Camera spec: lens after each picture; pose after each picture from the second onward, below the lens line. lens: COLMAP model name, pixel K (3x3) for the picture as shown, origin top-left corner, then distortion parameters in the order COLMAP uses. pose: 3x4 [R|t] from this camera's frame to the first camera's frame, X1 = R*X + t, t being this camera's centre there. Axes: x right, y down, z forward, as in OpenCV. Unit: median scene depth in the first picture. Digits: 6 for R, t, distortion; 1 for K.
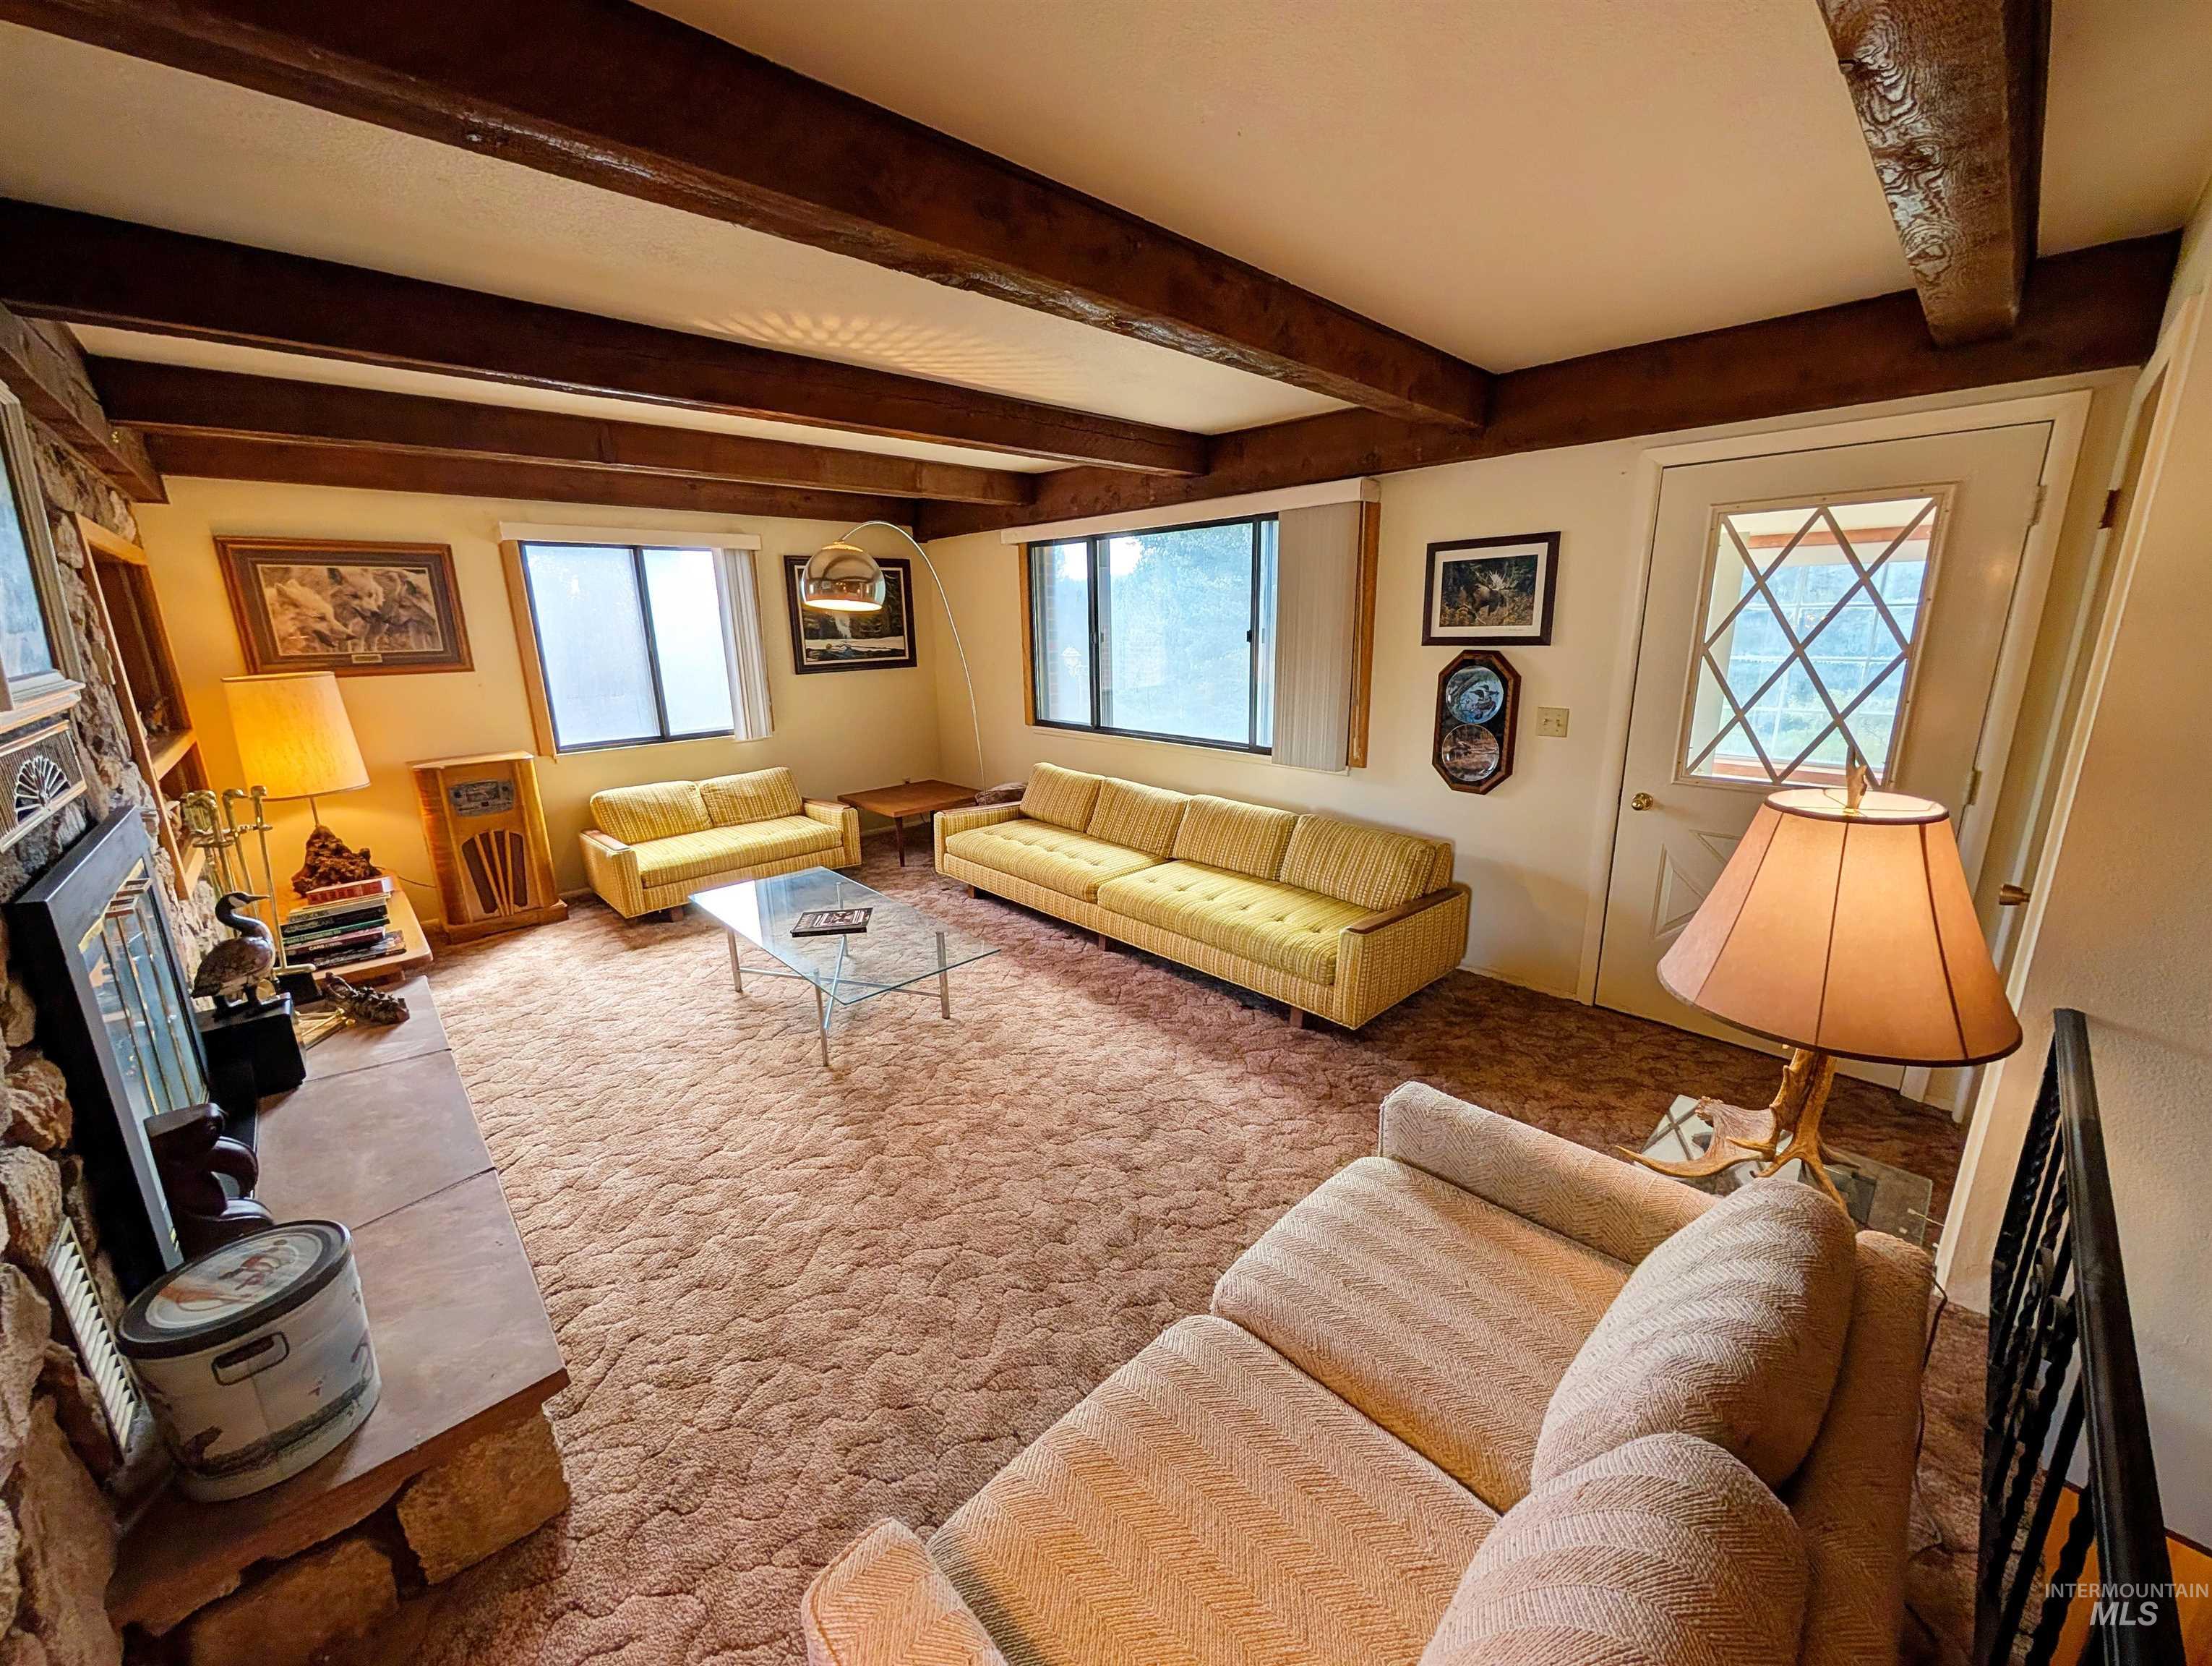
lens RADIAL K [[834.0, 0, 1106.0], [0, 834.0, 833.0], [0, 0, 1]] dist [-0.000019, 0.000024]
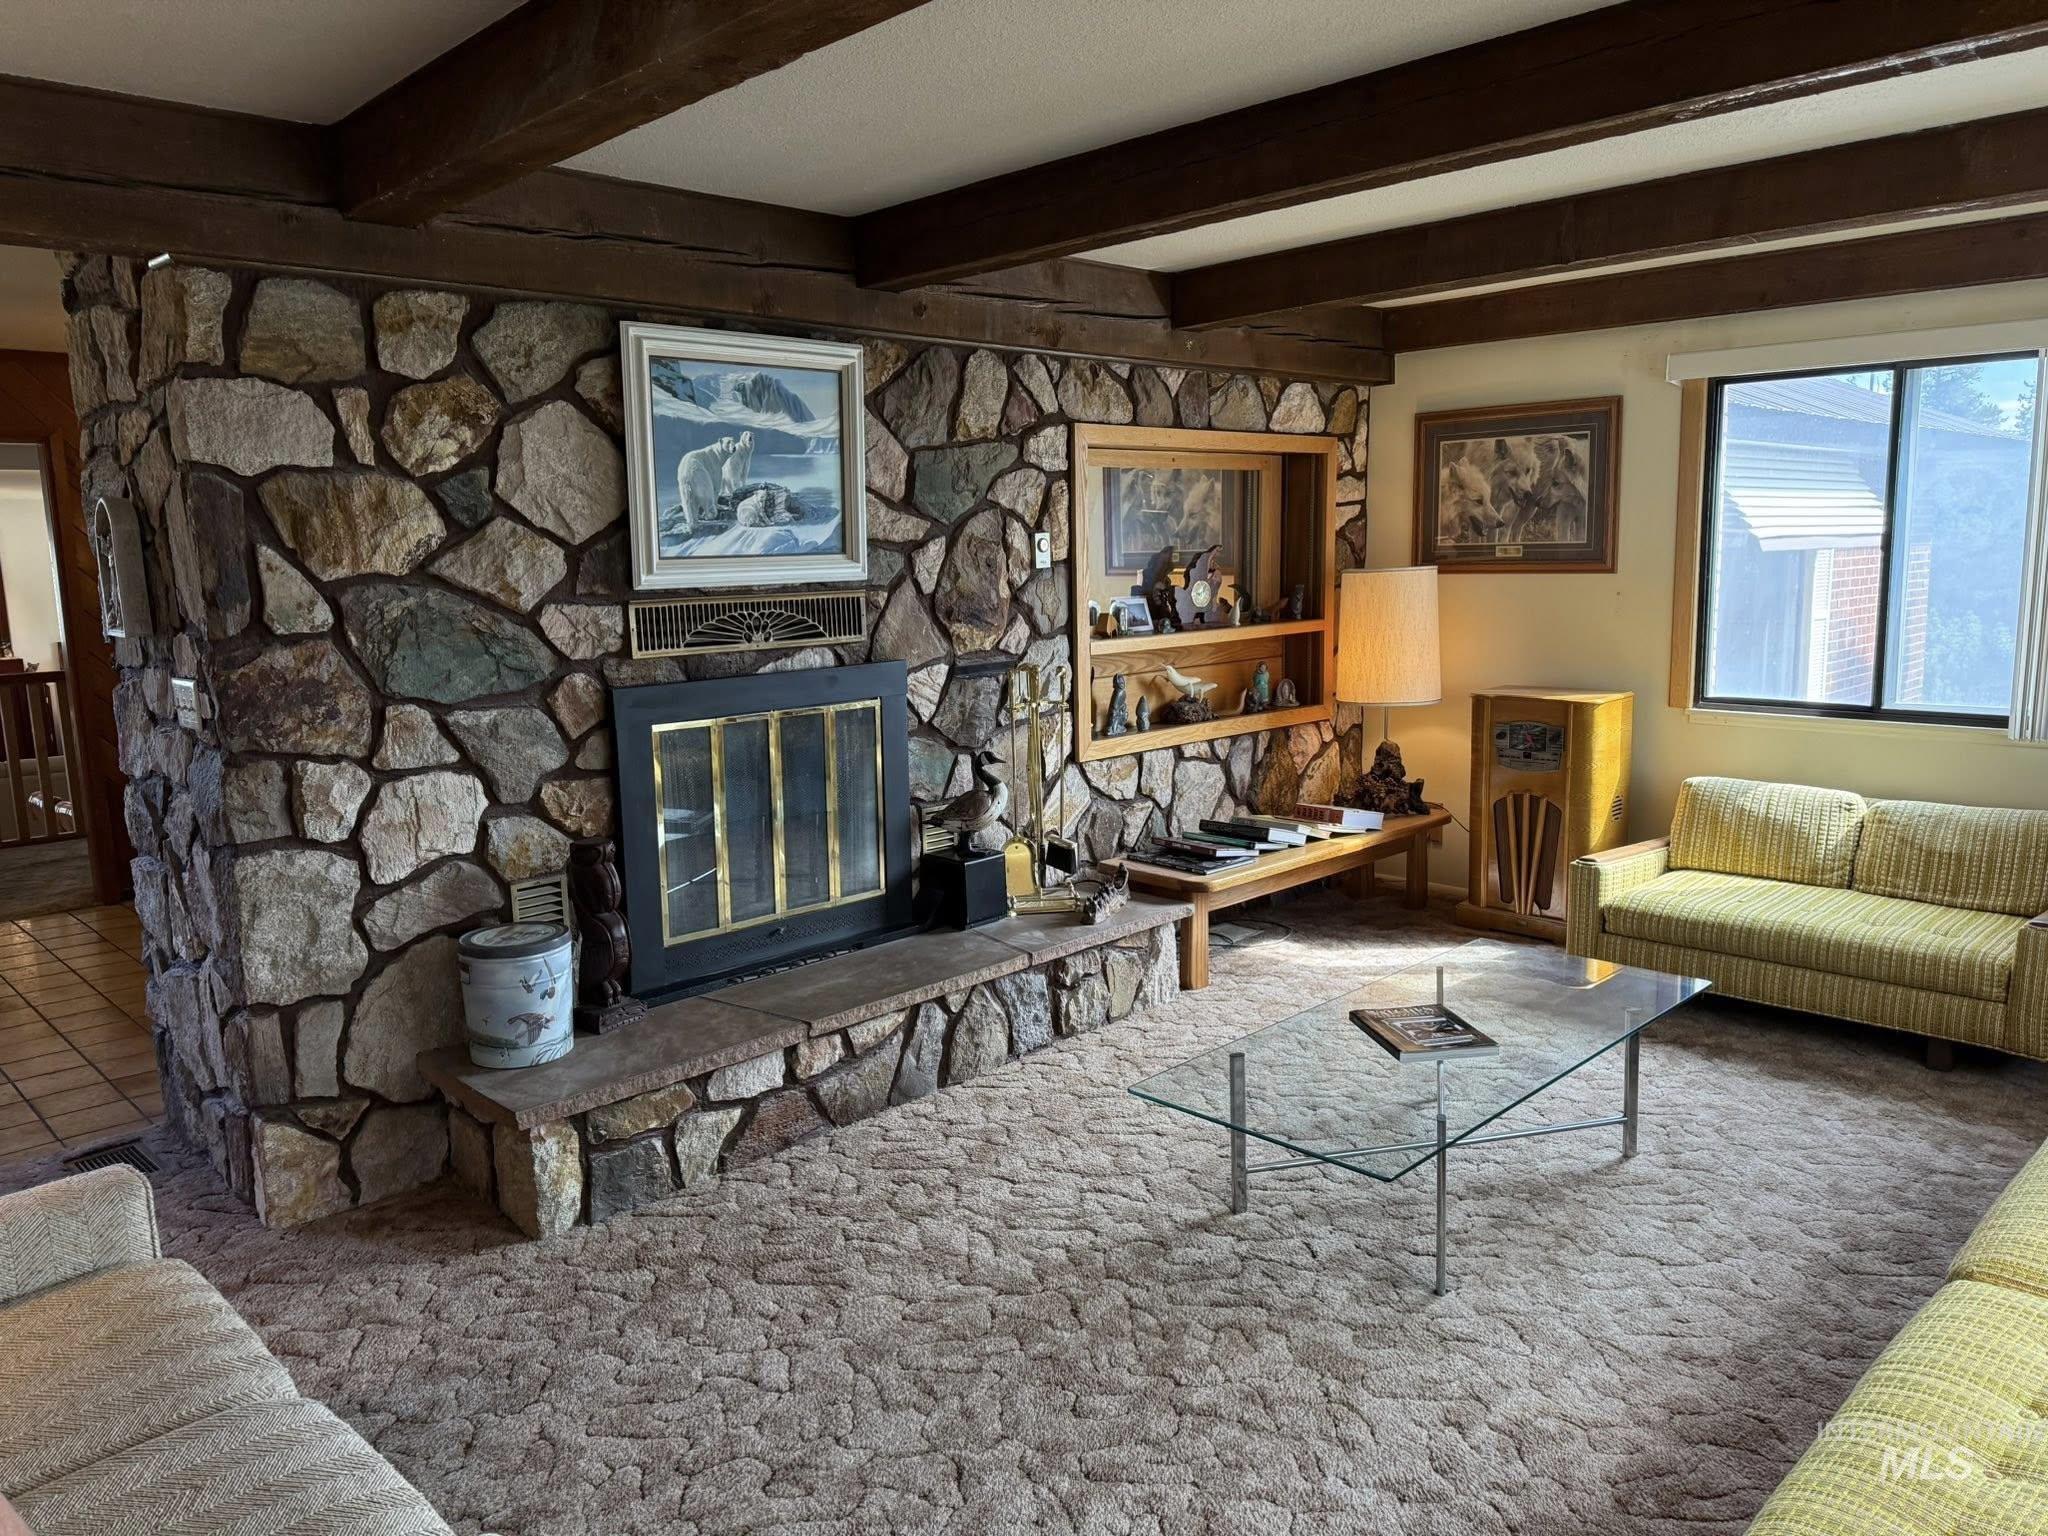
lens RADIAL K [[1441.2, 0, 1024.0], [0, 1441.2, 768.0], [0, 0, 1]] dist [0.041877, -0.063905]
pose [[0.017992, 0.173531, -0.984664, 0.498540], [-0.230372, 0.959045, 0.164807, -0.135426], [0.972936, 0.223874, 0.057231, 0.533053]]
